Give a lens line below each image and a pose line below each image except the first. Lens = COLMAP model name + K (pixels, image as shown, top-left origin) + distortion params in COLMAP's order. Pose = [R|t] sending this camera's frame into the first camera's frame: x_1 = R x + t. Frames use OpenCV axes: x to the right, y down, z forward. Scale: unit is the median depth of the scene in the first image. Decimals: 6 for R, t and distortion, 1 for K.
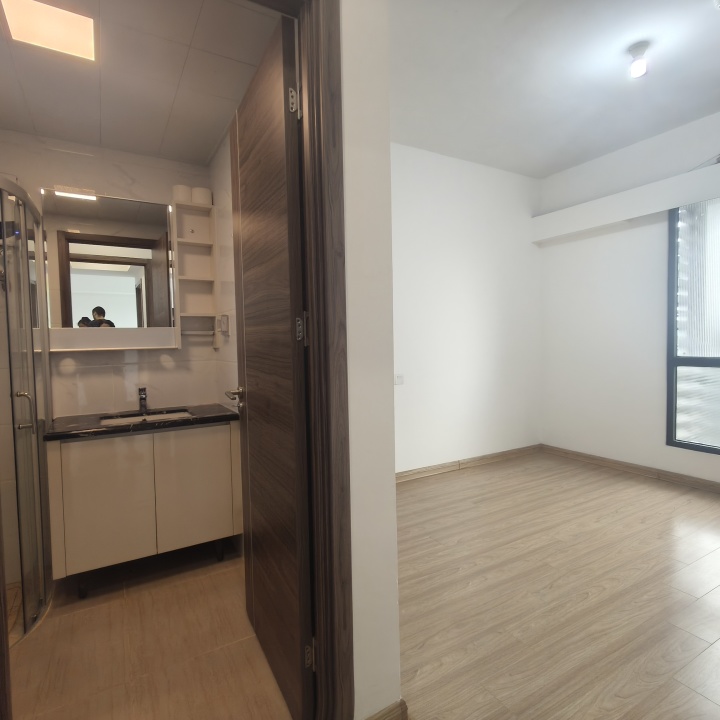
lens RADIAL K [[429.9, 0, 358.6], [0, 429.9, 358.5], [0, 0, 1]] dist [-0.001527, 0.000264]
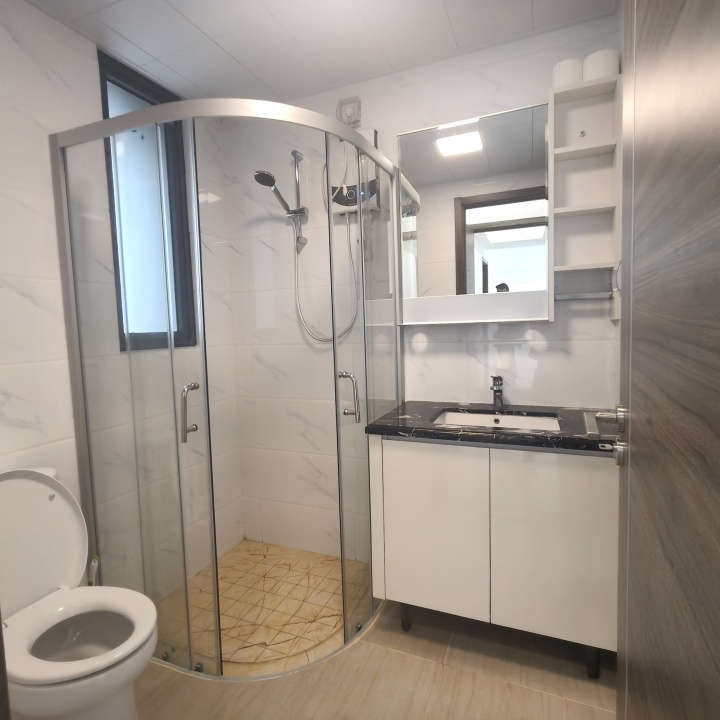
lens RADIAL K [[429.9, 0, 358.6], [0, 429.9, 358.5], [0, 0, 1]] dist [-0.001527, 0.000264]
pose [[0.595946, 0.062916, -0.800556, -0.063431], [-0.013748, 0.997579, 0.068165, -0.006901], [0.802907, -0.029616, 0.595369, 0.380940]]
